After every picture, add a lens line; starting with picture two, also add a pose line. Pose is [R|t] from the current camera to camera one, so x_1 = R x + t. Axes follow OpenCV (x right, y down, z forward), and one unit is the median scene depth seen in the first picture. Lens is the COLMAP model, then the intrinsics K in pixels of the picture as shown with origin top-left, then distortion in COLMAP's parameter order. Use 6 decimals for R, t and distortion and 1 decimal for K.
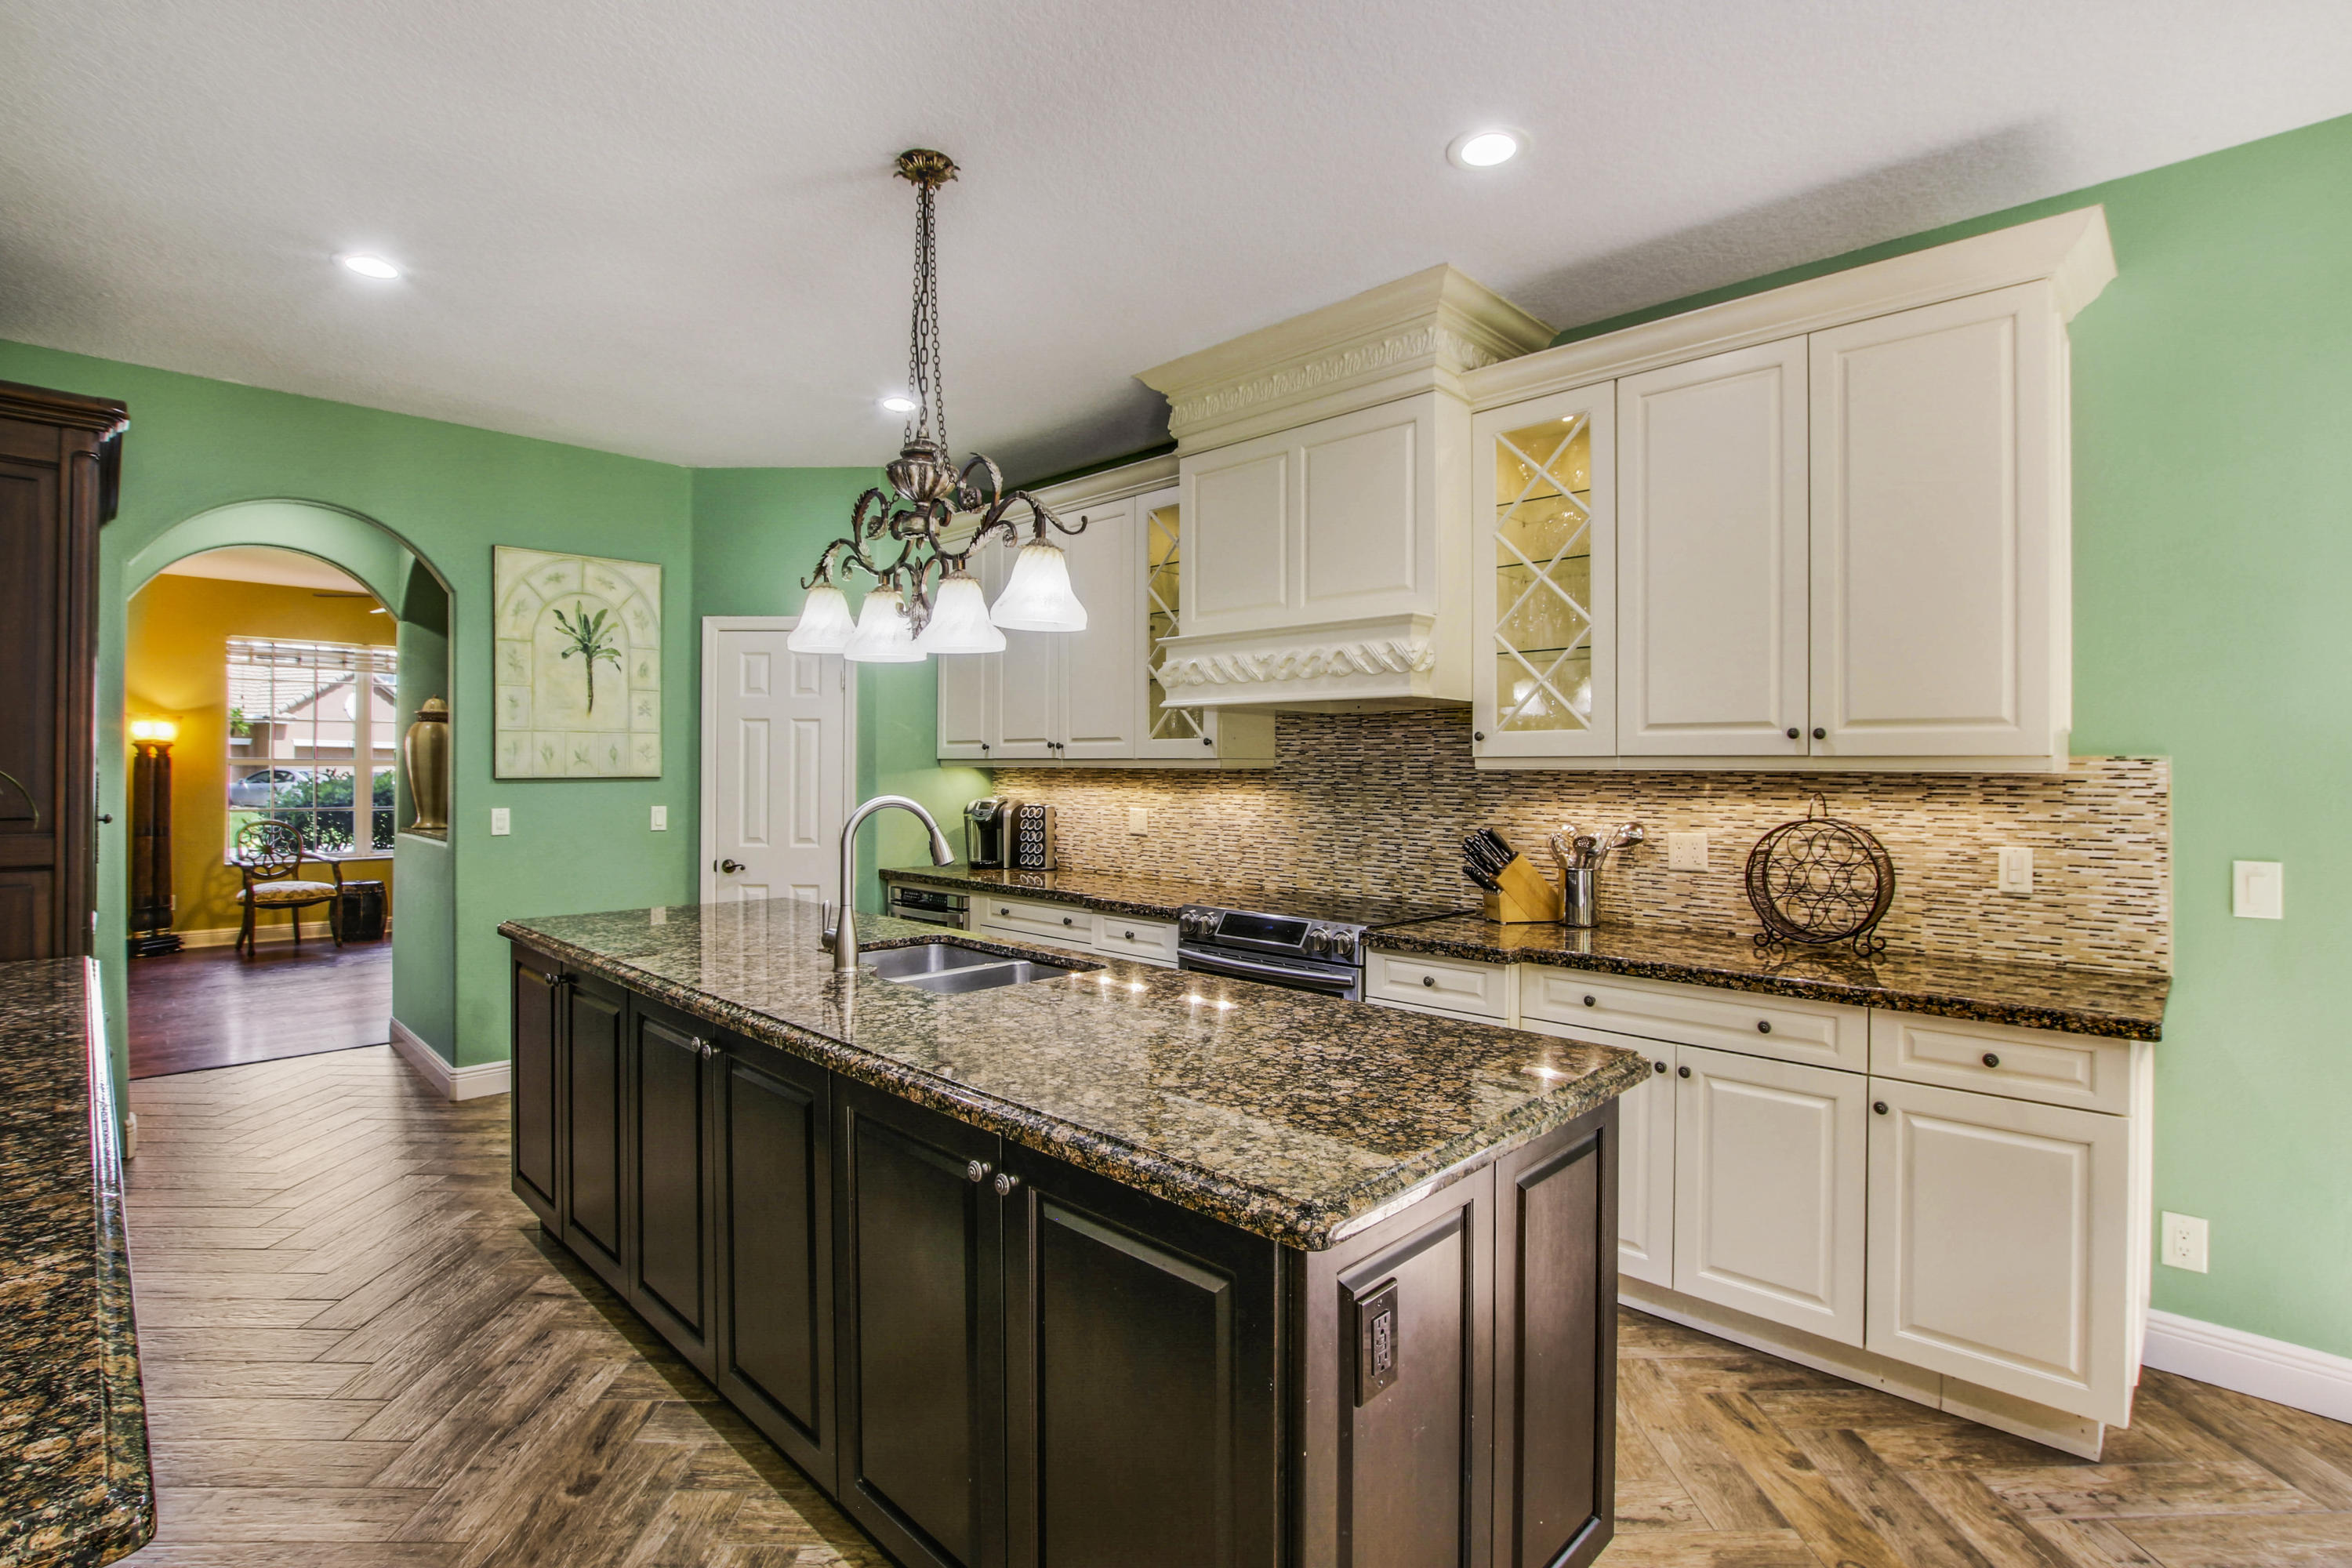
lens RADIAL K [[1106.3, 0, 1166.3], [0, 1106.3, 765.7], [0, 0, 1]] dist [-0.028551, 0.000956]
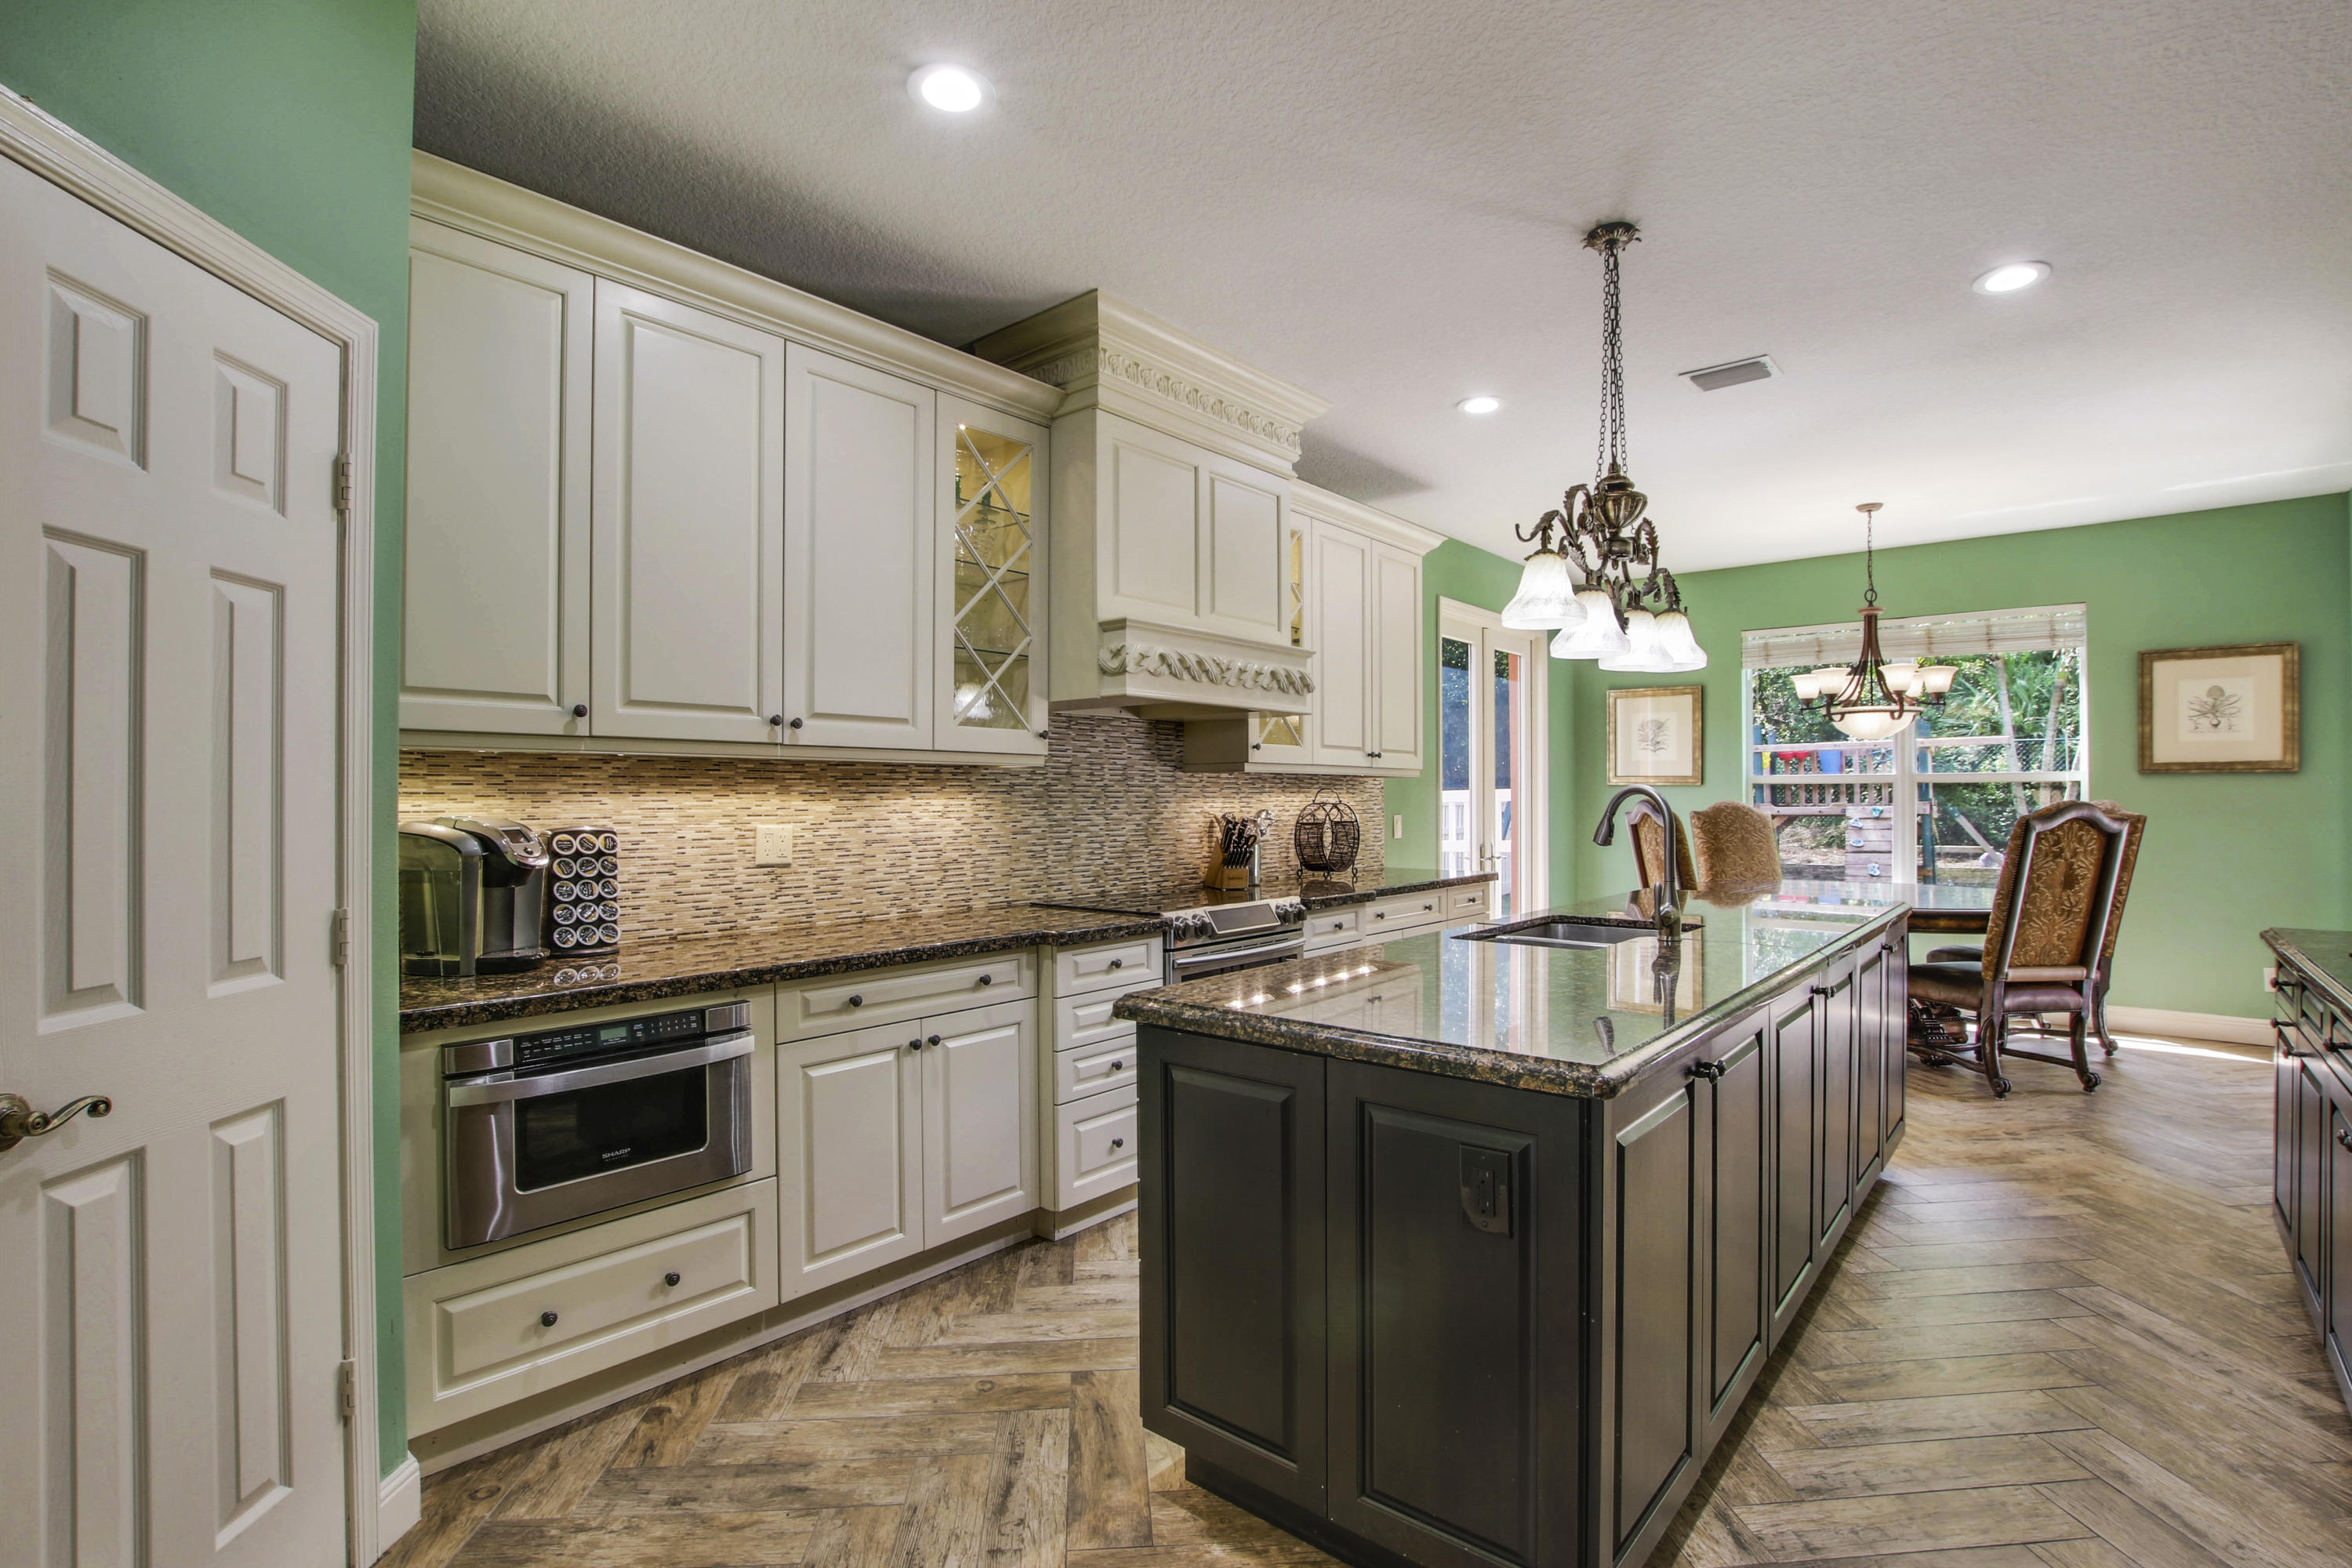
lens RADIAL K [[1106.3, 0, 1139.1], [0, 1106.3, 786.3], [0, 0, 1]] dist [-0.028551, 0.000956]
pose [[-0.051913, 0.006972, 0.998627, -0.747673], [-0.000179, 0.999976, -0.006991, 0.021961], [-0.998652, -0.000542, -0.051910, 0.889221]]
